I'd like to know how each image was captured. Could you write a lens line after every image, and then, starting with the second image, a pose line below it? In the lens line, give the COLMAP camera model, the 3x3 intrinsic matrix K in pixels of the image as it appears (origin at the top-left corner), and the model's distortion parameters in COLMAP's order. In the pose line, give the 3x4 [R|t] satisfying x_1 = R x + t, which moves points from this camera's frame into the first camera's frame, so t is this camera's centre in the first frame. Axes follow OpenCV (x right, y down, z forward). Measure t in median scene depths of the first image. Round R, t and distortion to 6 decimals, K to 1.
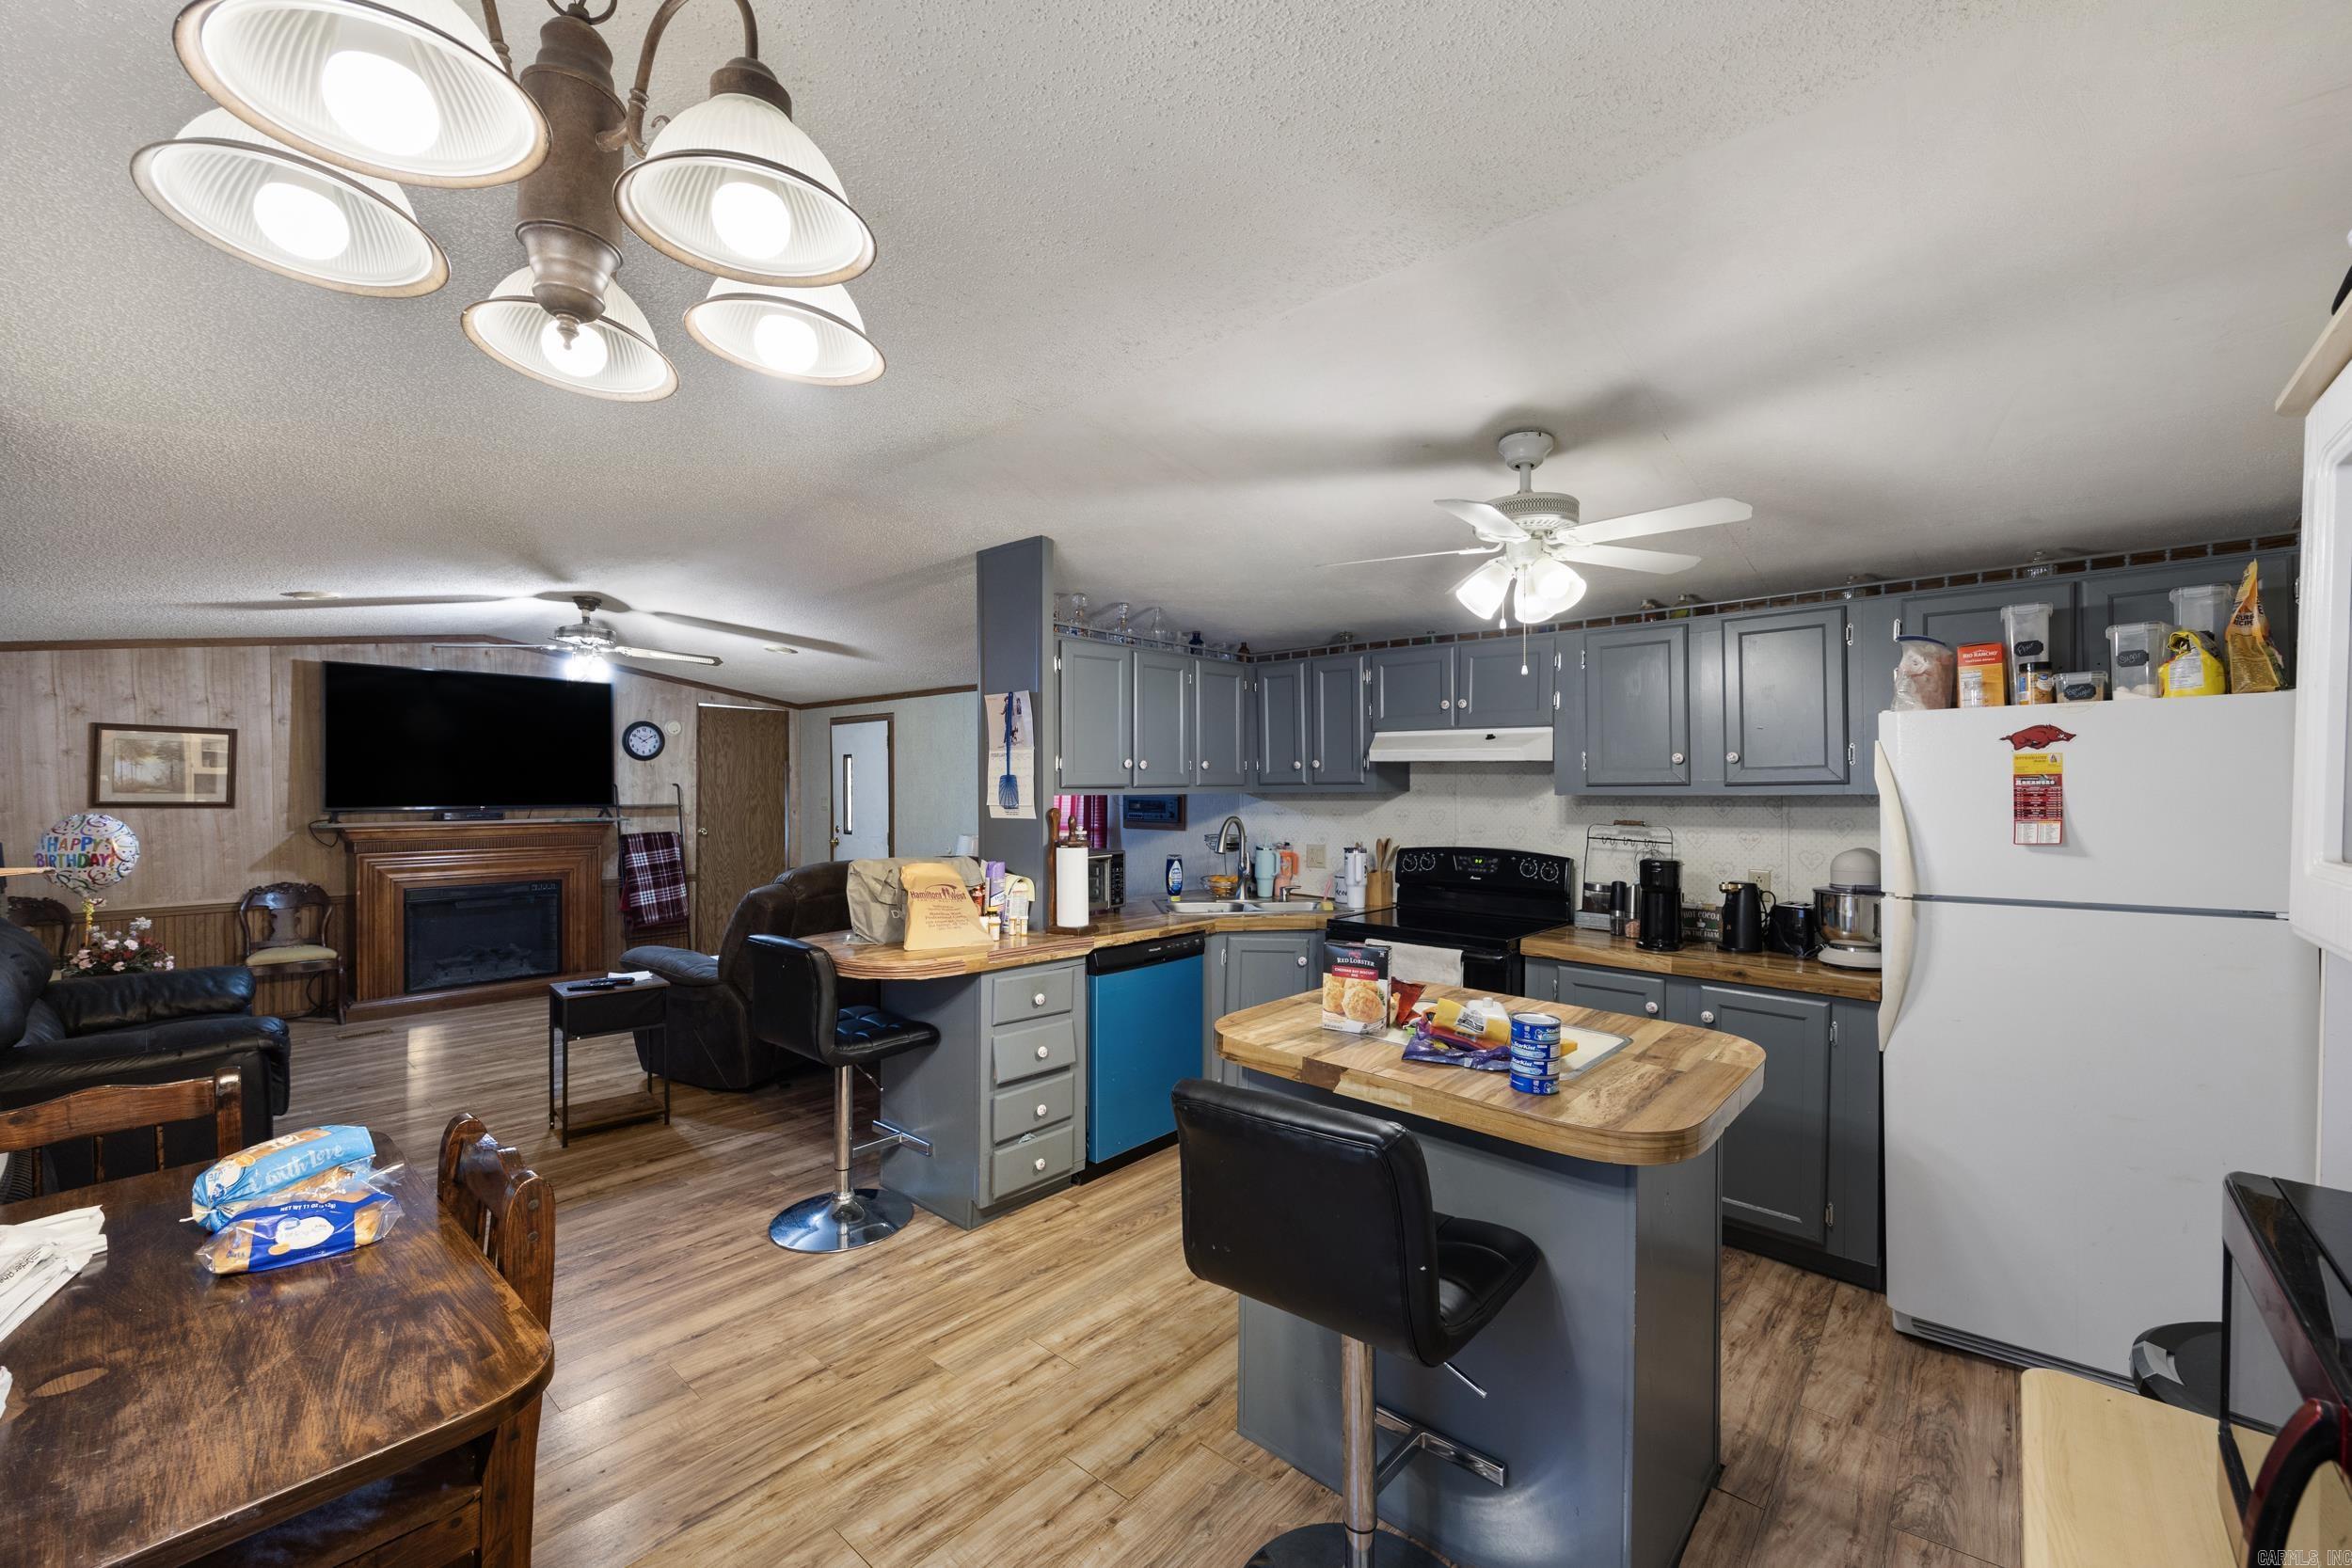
lens RADIAL K [[958.0, 0, 1184.5], [0, 958.0, 790.6], [0, 0, 1]] dist [-0.006879, 0.001980]
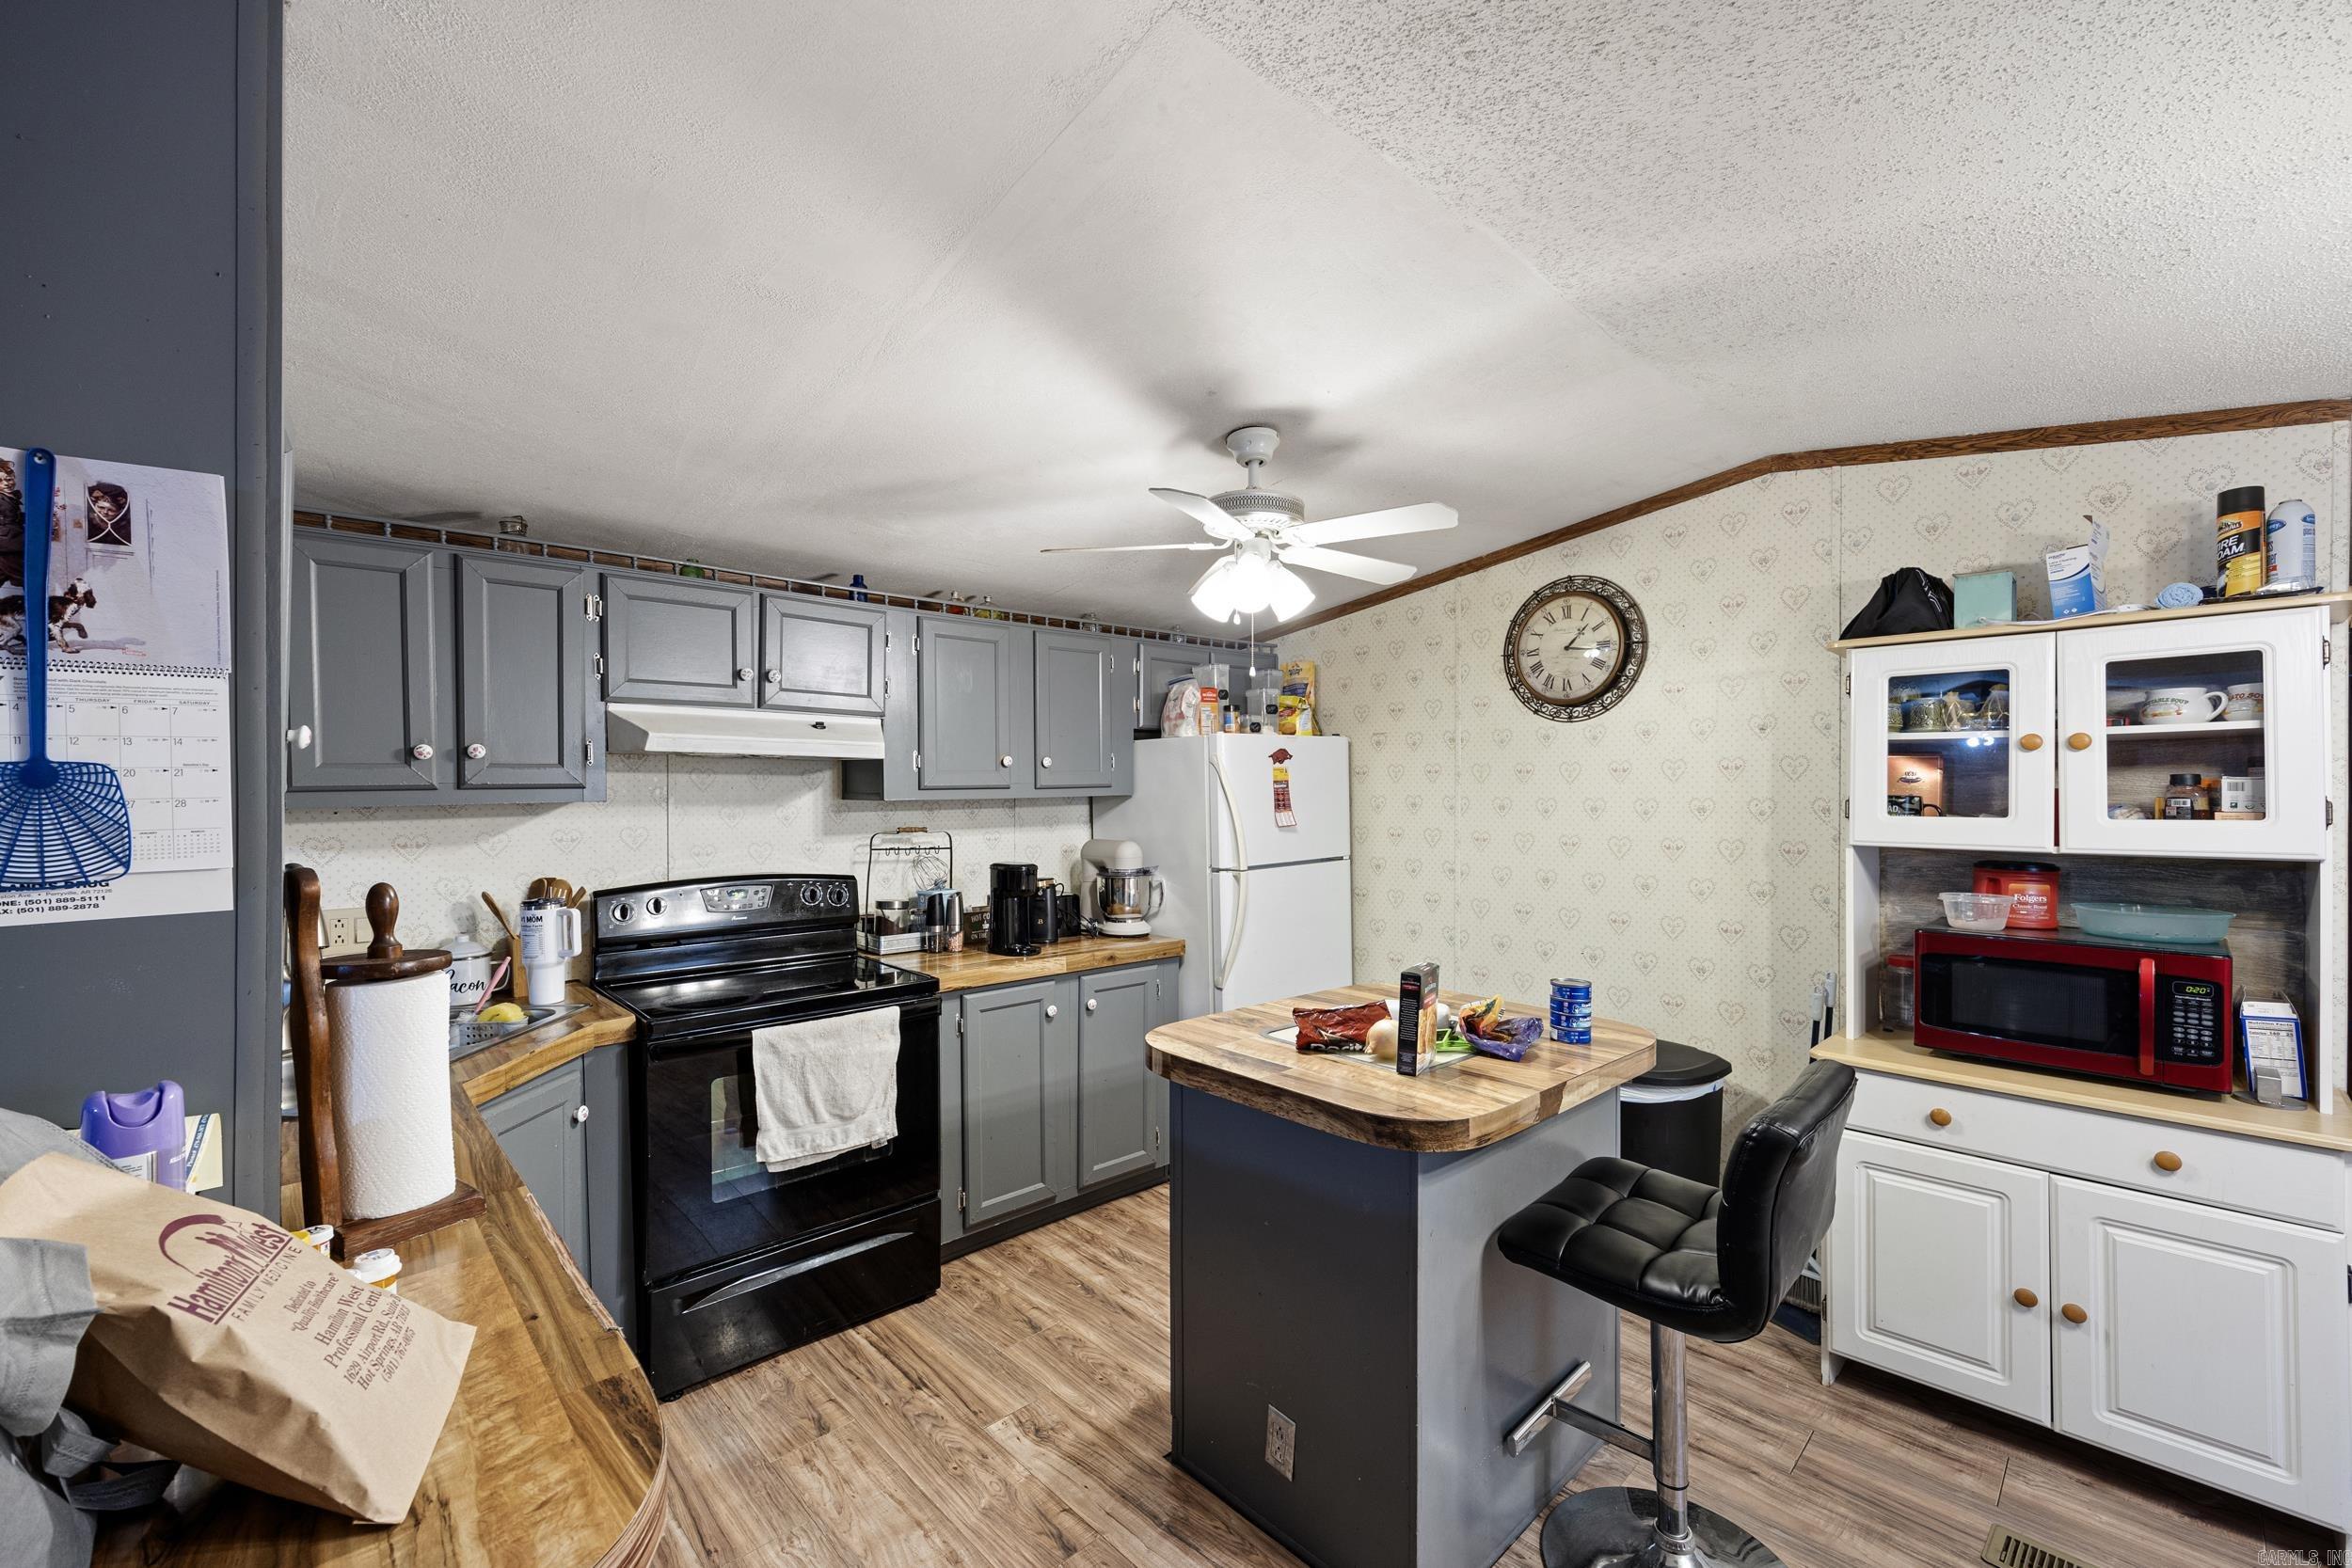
lens RADIAL K [[958.0, 0, 1183.6], [0, 958.0, 780.8], [0, 0, 1]] dist [-0.006879, 0.001980]
pose [[0.086337, 0.003896, 0.996258, -0.528968], [0.006504, 0.999969, -0.004474, -0.008486], [-0.996245, 0.006866, 0.086309, 0.826556]]
